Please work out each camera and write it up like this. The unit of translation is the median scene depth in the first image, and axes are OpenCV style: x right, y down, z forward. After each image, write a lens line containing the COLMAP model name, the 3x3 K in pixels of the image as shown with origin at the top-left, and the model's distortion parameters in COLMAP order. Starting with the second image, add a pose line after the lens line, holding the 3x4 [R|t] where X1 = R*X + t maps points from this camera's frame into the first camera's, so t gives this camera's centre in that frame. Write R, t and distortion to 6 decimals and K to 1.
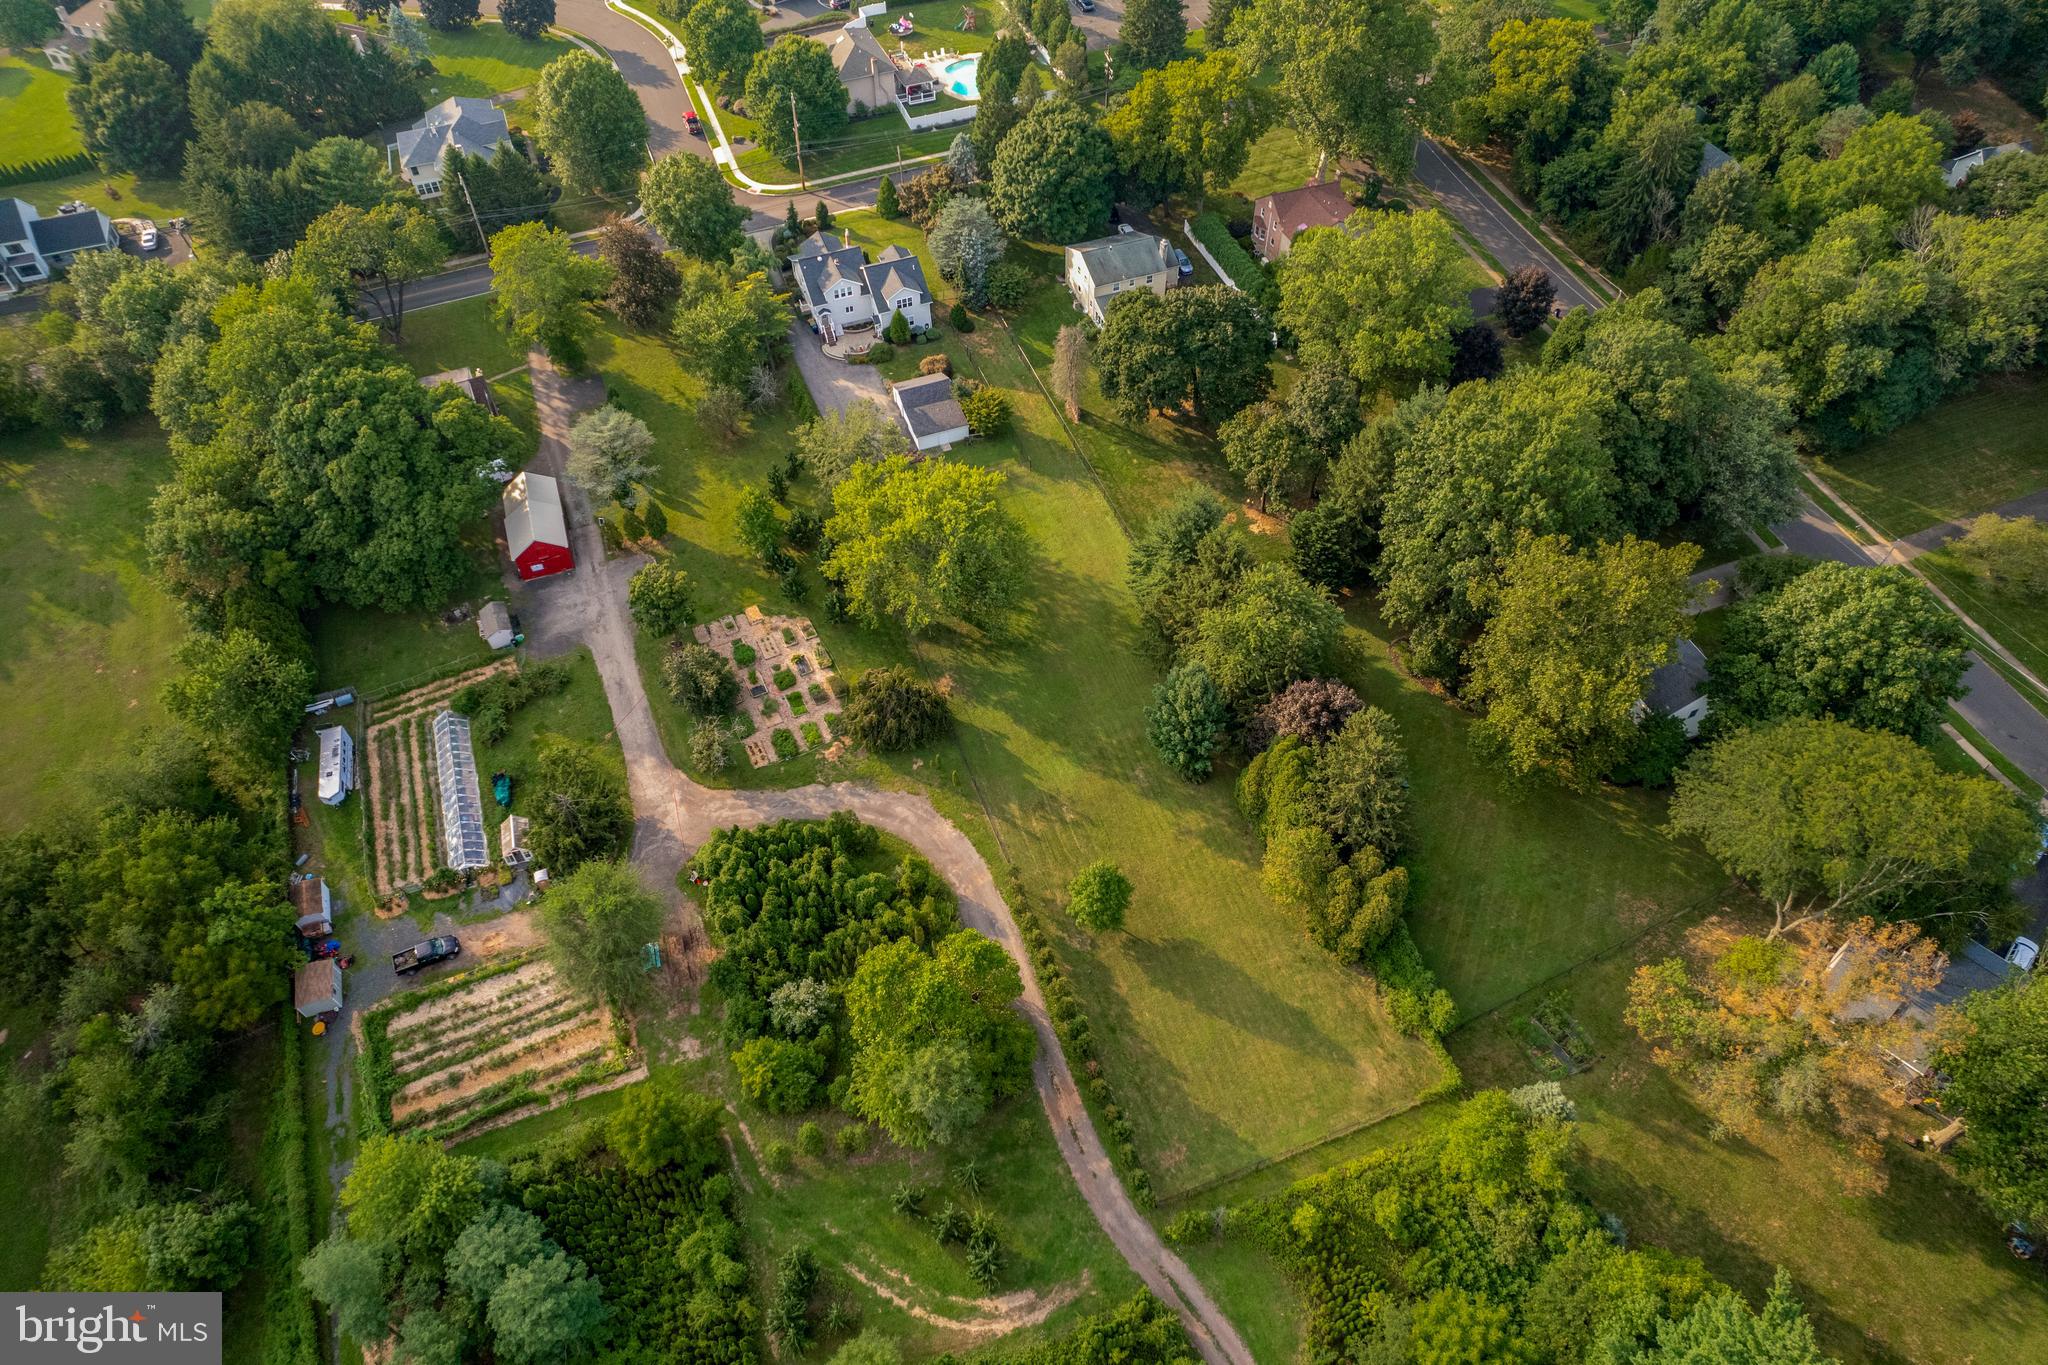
lens RADIAL K [[930.8, 0, 1038.6], [0, 930.8, 686.3], [0, 0, 1]] dist [-0.028079, 0.000015]
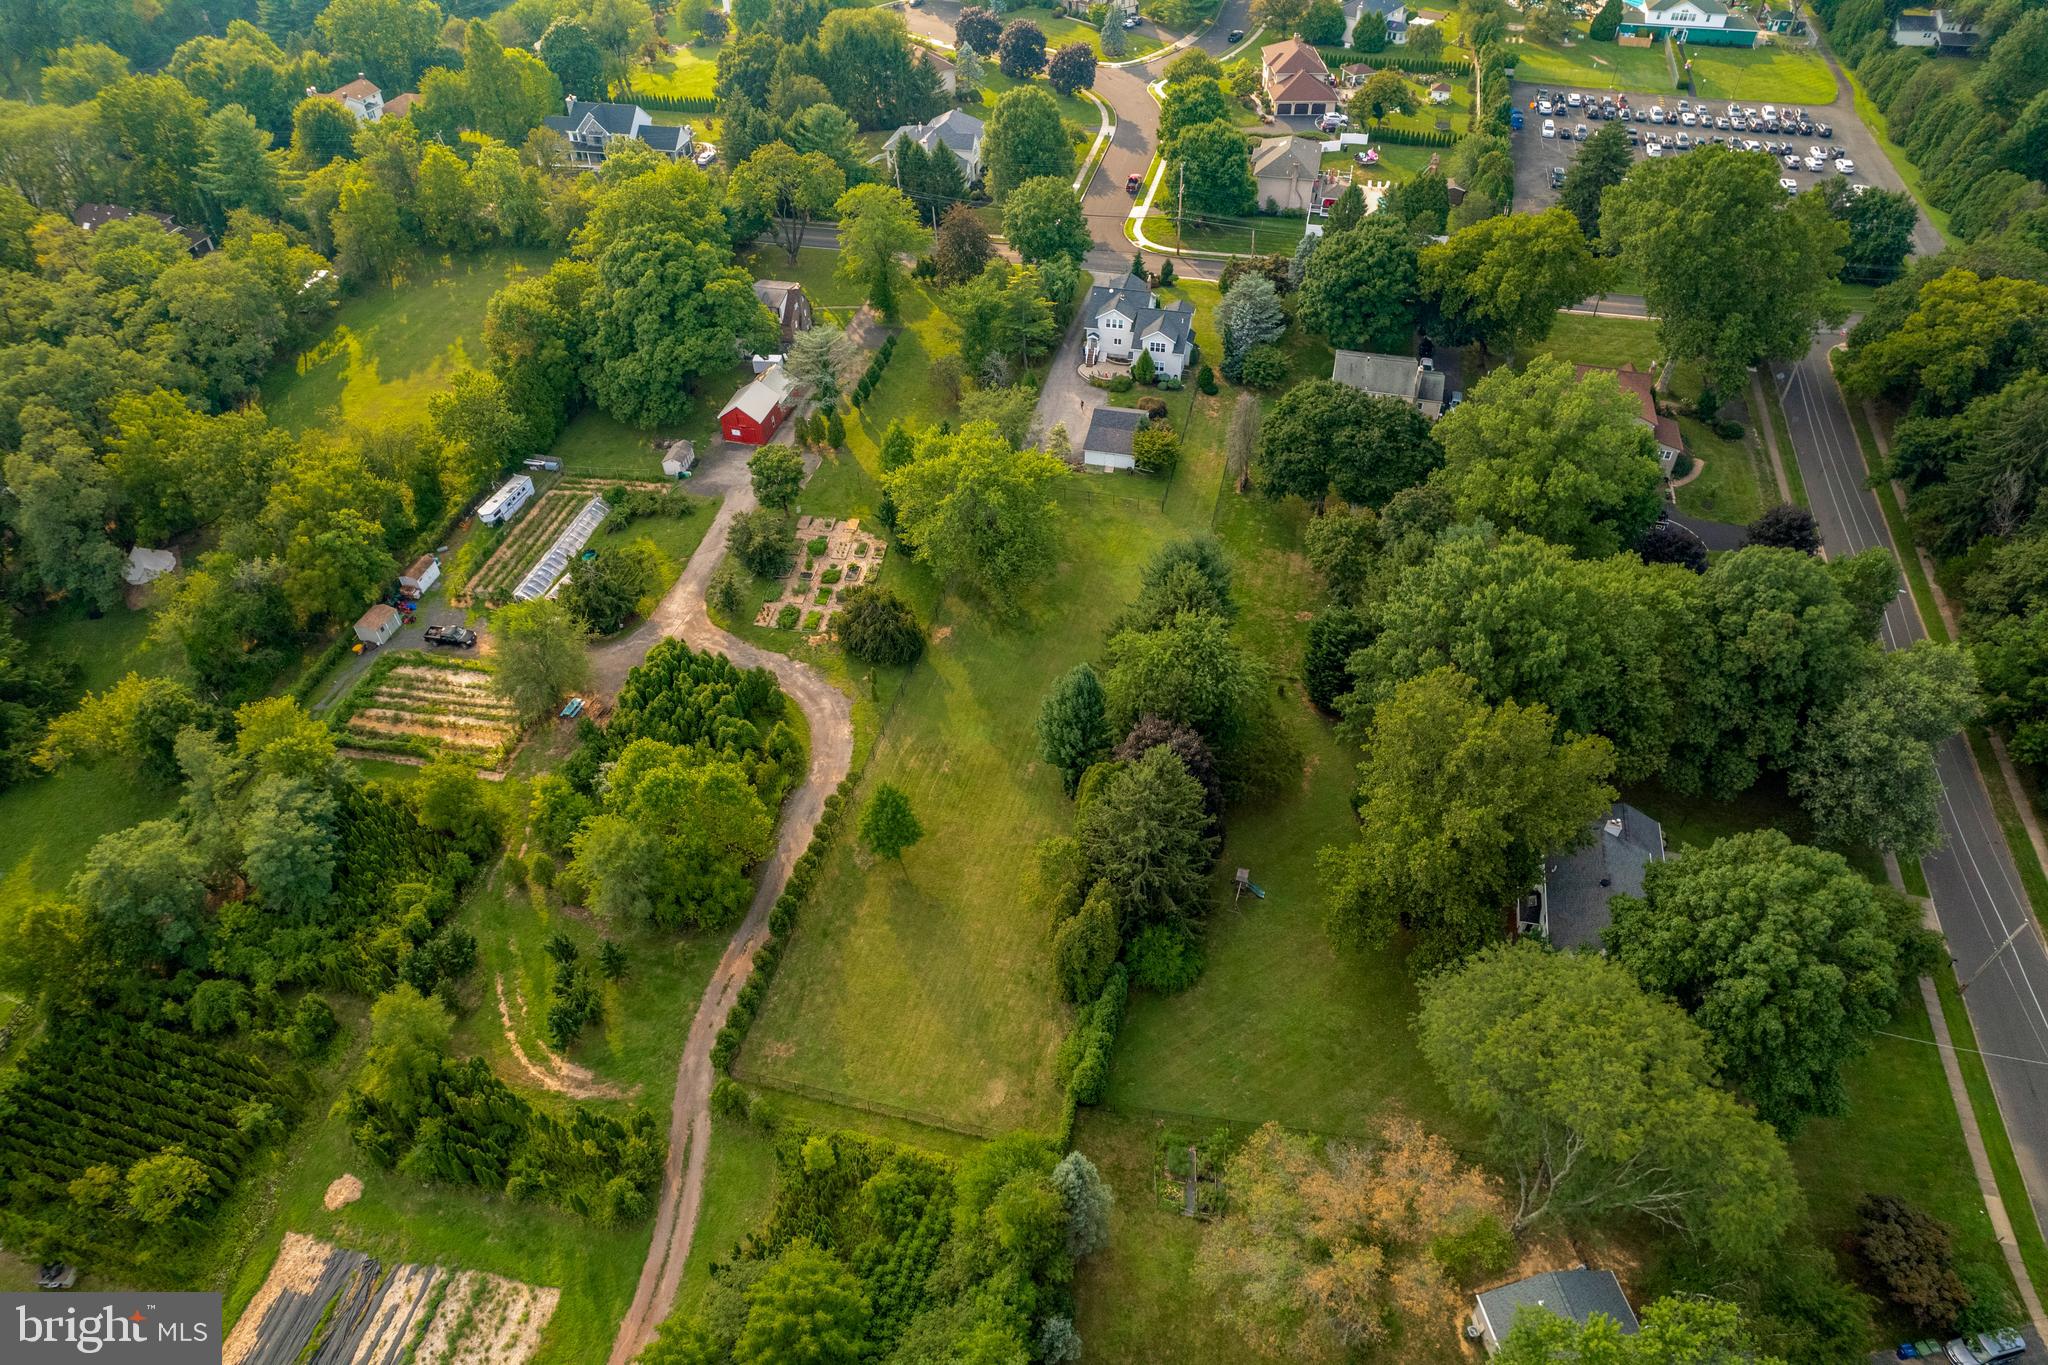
lens RADIAL K [[930.8, 0, 1038.6], [0, 930.8, 686.3], [0, 0, 1]] dist [-0.028079, 0.000015]
pose [[0.861009, 0.403966, -0.308989, 0.365204], [-0.432871, 0.901013, -0.028244, 0.037853], [0.266994, 0.158071, 0.950646, 0.034369]]
